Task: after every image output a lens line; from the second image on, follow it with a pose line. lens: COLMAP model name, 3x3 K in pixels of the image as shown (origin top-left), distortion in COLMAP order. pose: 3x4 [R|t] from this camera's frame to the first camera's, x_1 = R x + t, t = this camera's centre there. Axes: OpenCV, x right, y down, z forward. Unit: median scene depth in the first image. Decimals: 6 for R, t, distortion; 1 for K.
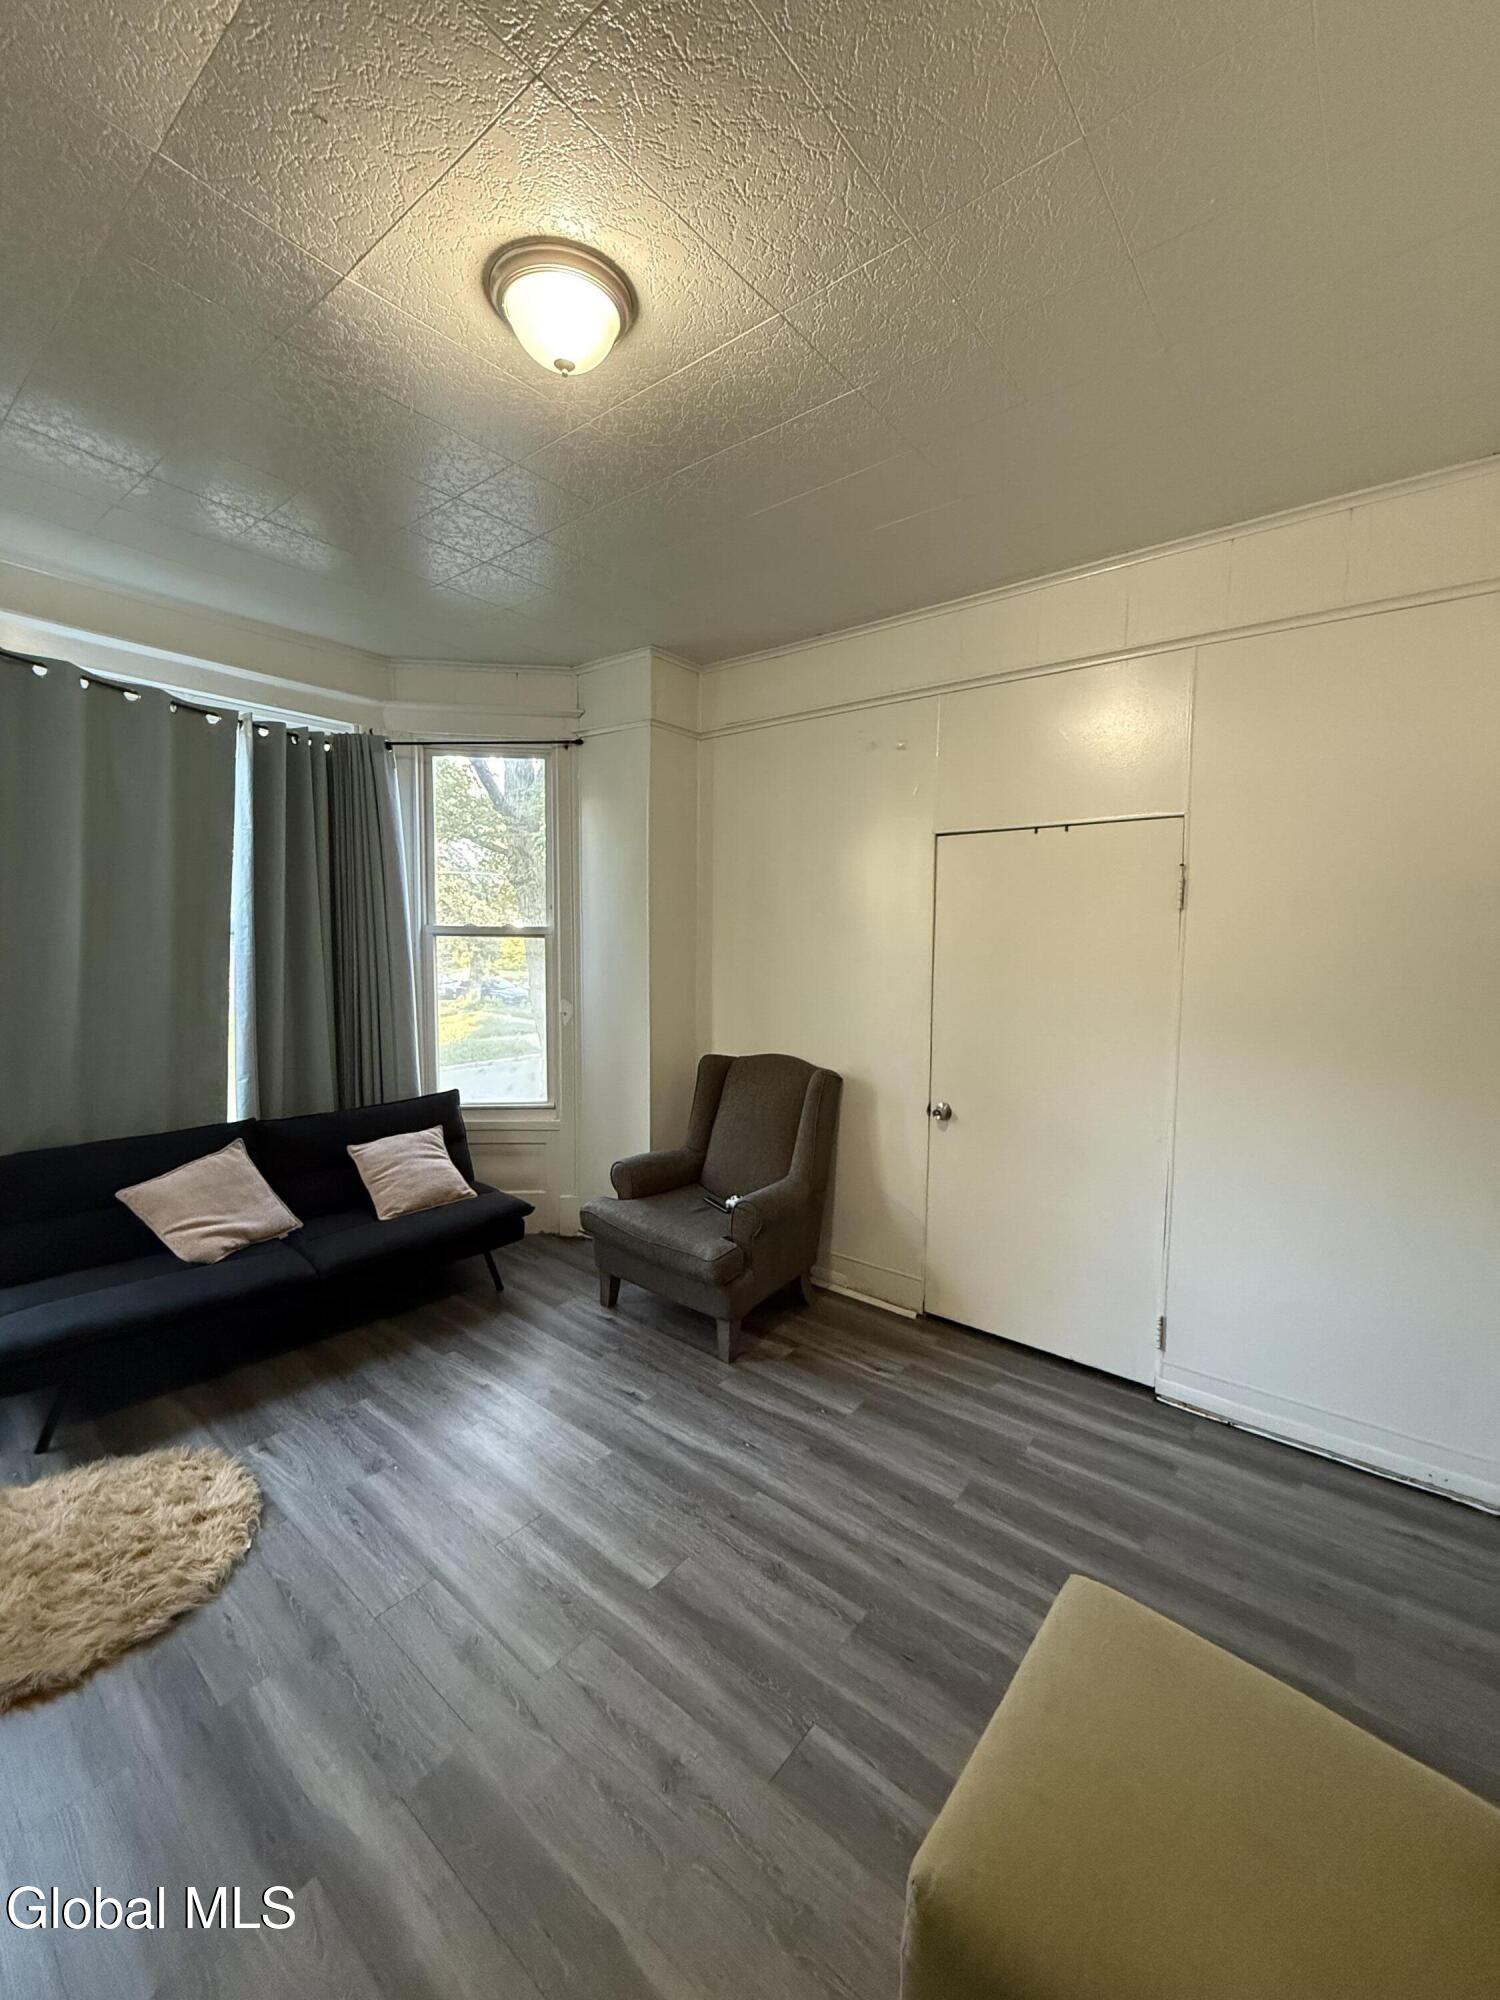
lens RADIAL K [[801.9, 0, 753.4], [0, 801.9, 997.2], [0, 0, 1]] dist [-0.000483, 0.000283]
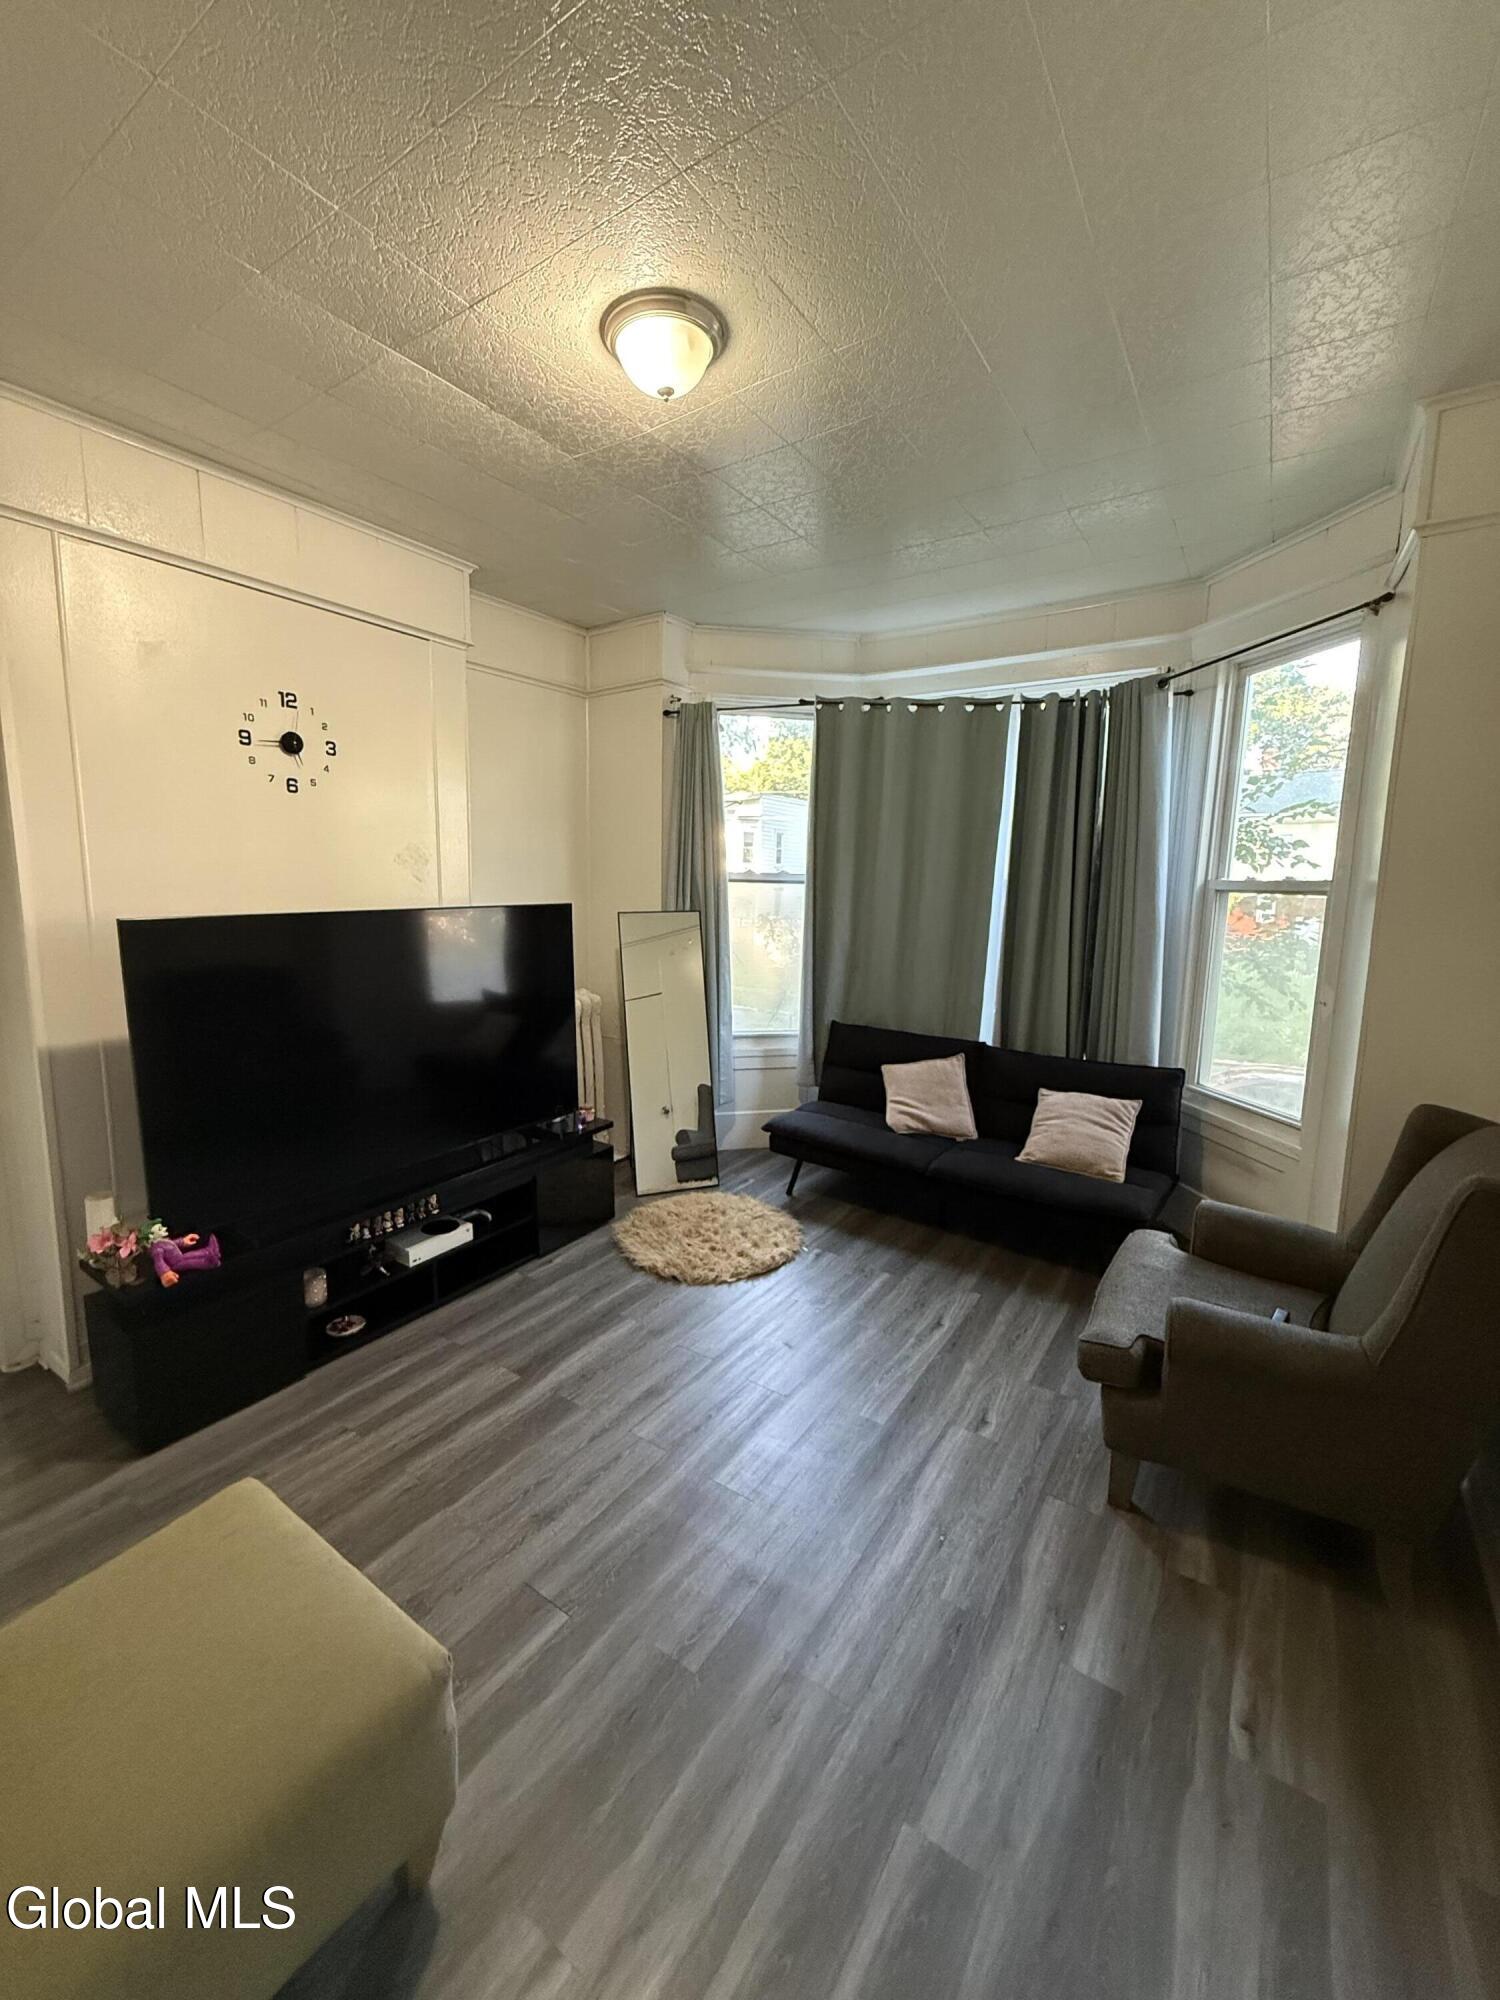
lens RADIAL K [[801.9, 0, 749.9], [0, 801.9, 994.4], [0, 0, 1]] dist [-0.000483, 0.000283]
pose [[0.081894, 0.130273, -0.988090, 0.618135], [-0.093650, 0.988040, 0.122505, -0.038599], [0.992231, 0.082502, 0.093114, 0.635724]]
